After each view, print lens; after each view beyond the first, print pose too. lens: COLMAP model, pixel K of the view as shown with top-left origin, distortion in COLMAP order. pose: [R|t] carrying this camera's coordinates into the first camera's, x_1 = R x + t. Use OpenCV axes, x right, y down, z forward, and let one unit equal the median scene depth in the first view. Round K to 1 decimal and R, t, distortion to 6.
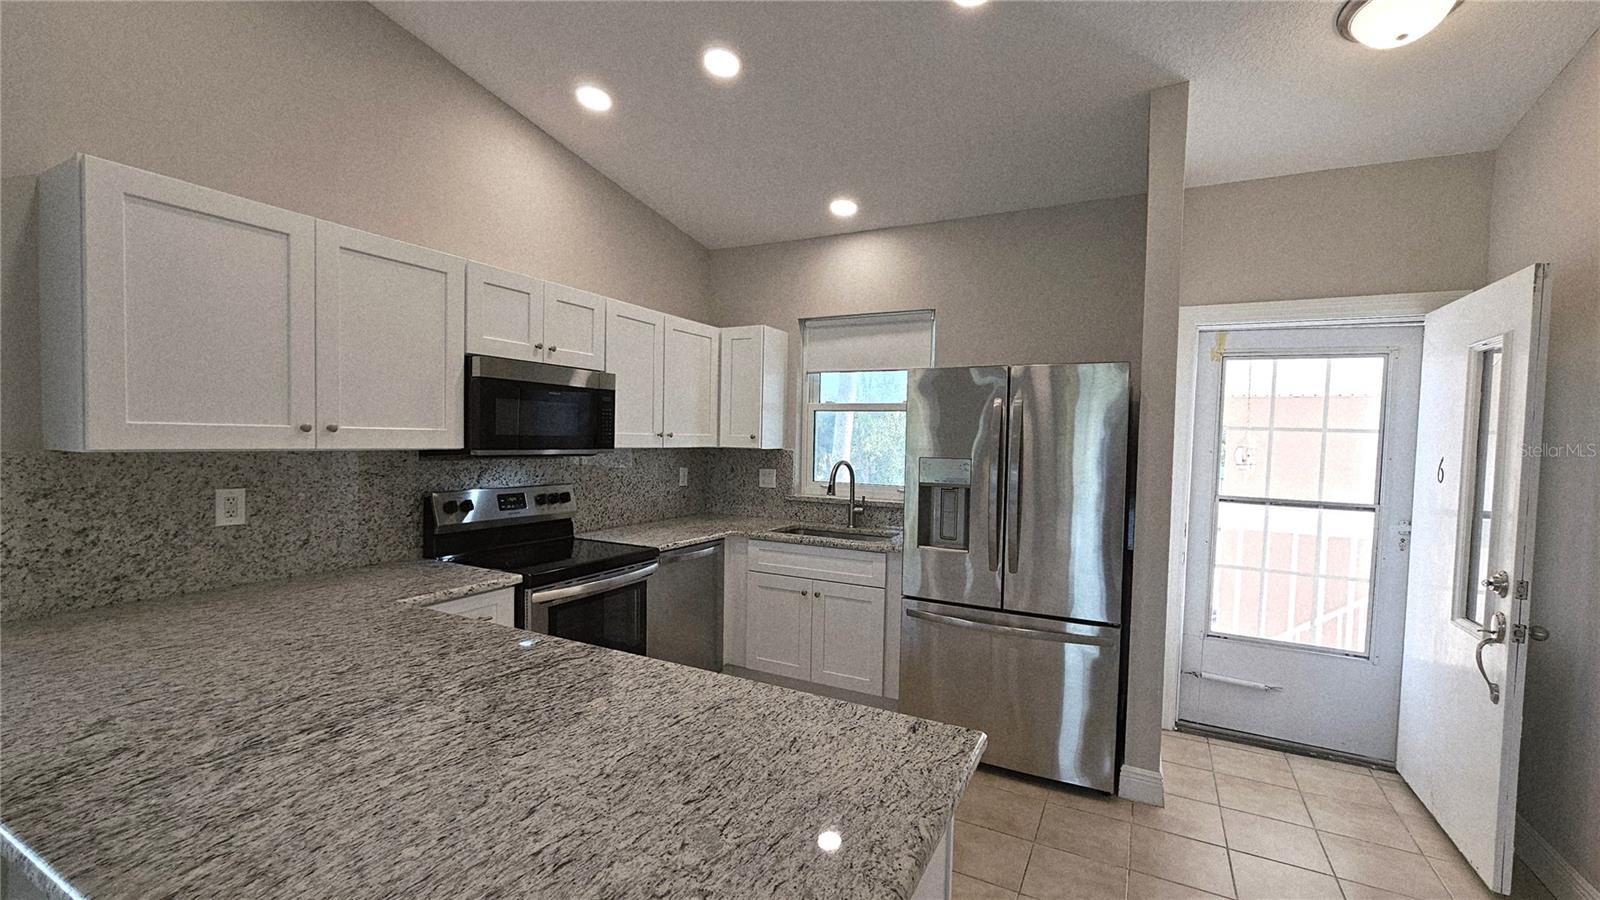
lens RADIAL K [[655.6, 0, 798.1], [0, 655.6, 461.9], [0, 0, 1]] dist [-0.002980, 0.000307]
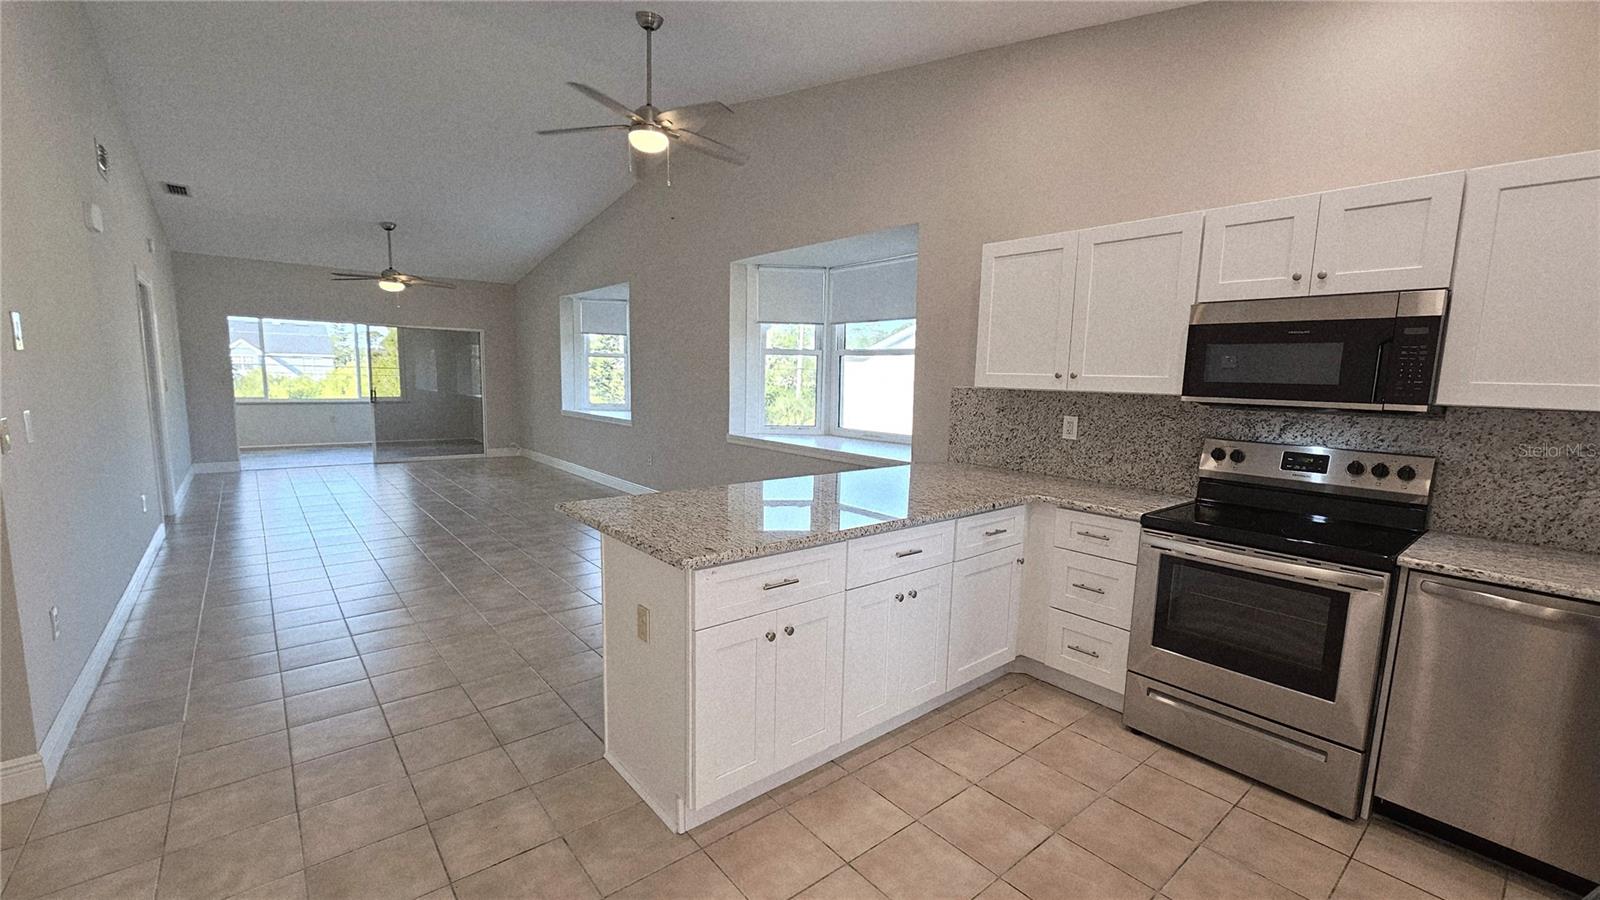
lens RADIAL K [[657.3, 0, 797.4], [0, 657.3, 462.1], [0, 0, 1]] dist [-0.001440, -0.000162]
pose [[-0.382837, 0.093046, -0.919118, 0.726256], [-0.066934, 0.989506, 0.128051, -0.007019], [0.921388, 0.110543, -0.372591, 0.838154]]
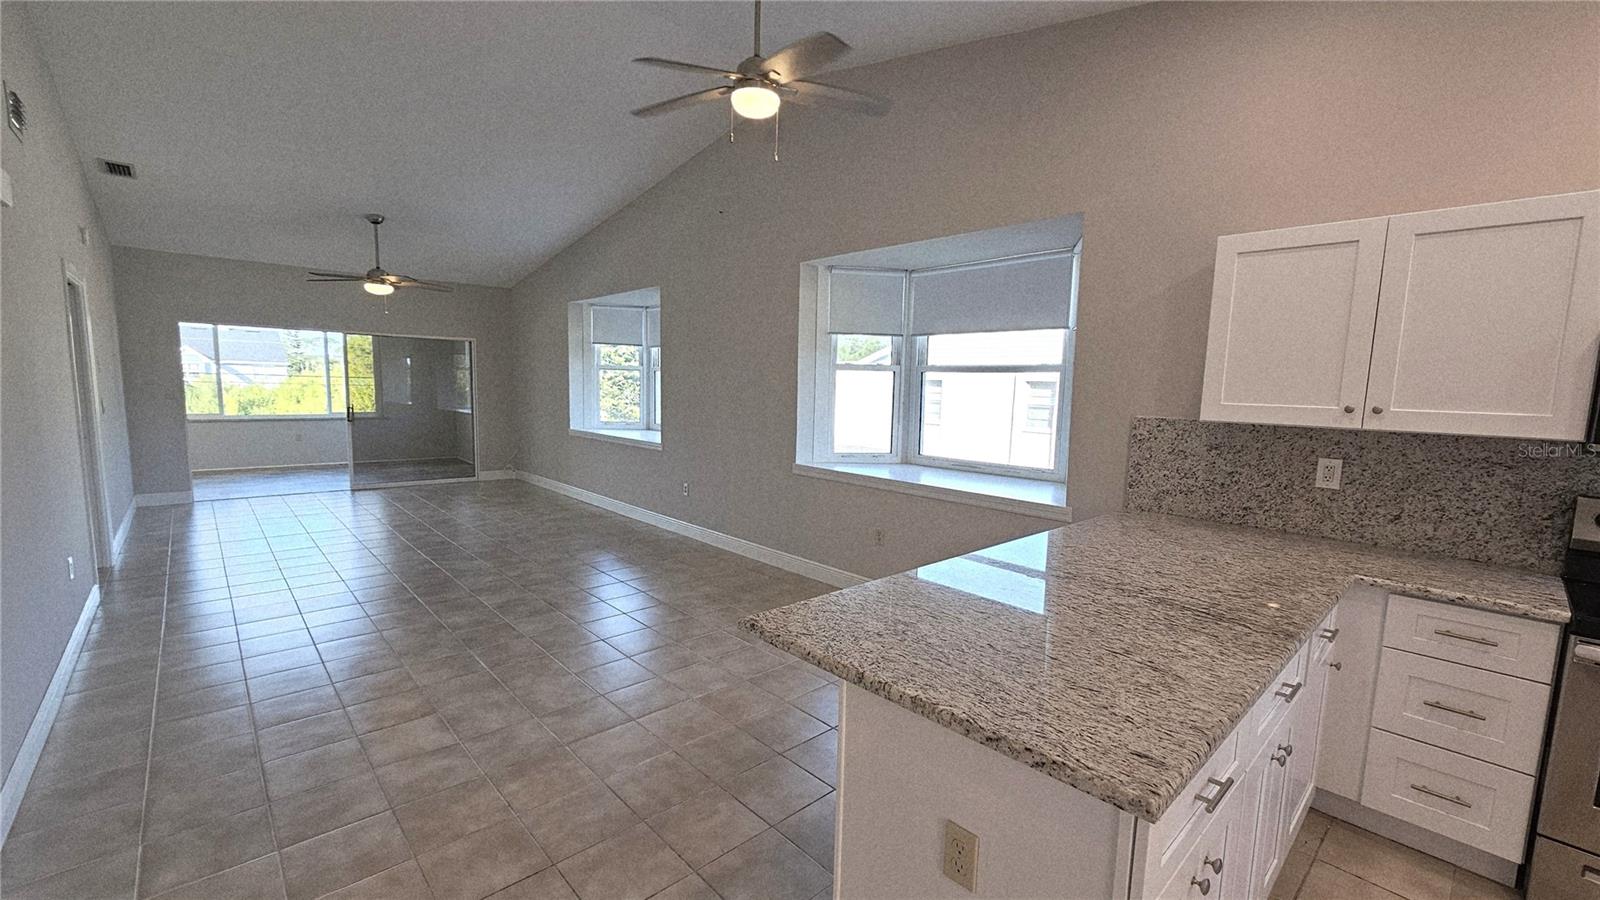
lens RADIAL K [[655.6, 0, 798.1], [0, 655.6, 461.9], [0, 0, 1]] dist [-0.002980, 0.000307]
pose [[-0.335059, 0.083437, -0.938496, 0.526019], [-0.068003, 0.991332, 0.112412, -0.019790], [0.939740, 0.101485, -0.326480, 0.388351]]
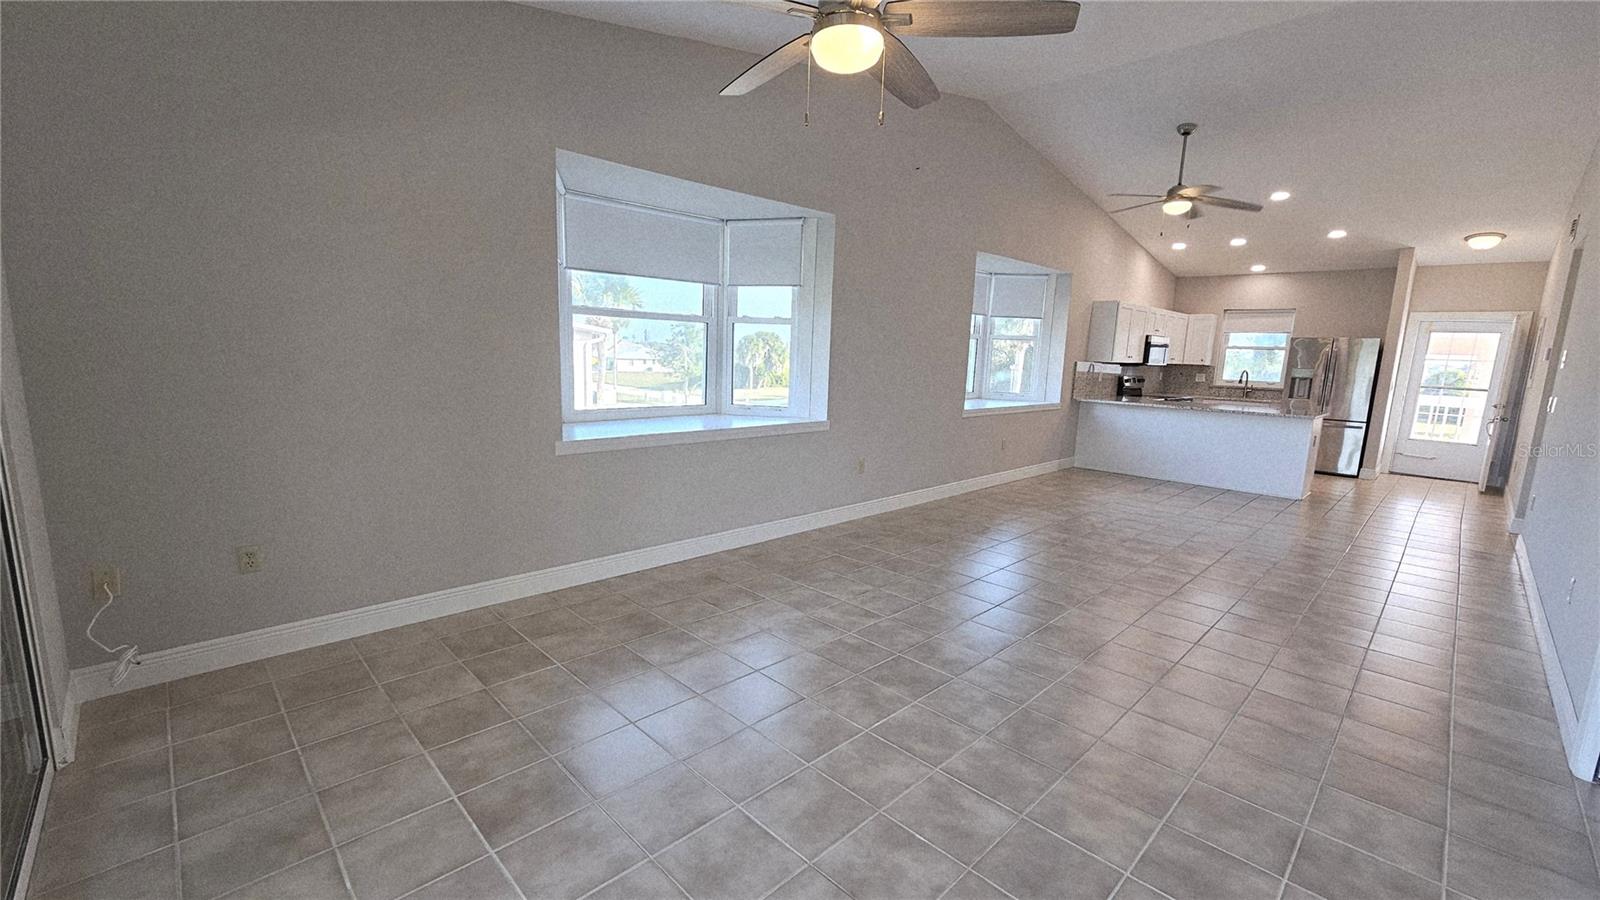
lens RADIAL K [[655.6, 0, 798.1], [0, 655.6, 461.9], [0, 0, 1]] dist [-0.002980, 0.000307]
pose [[0.951718, 0.059682, -0.301116, -1.172743], [-0.022914, 0.991993, 0.124194, 0.111867], [0.306117, -0.111298, 0.945466, -2.885769]]
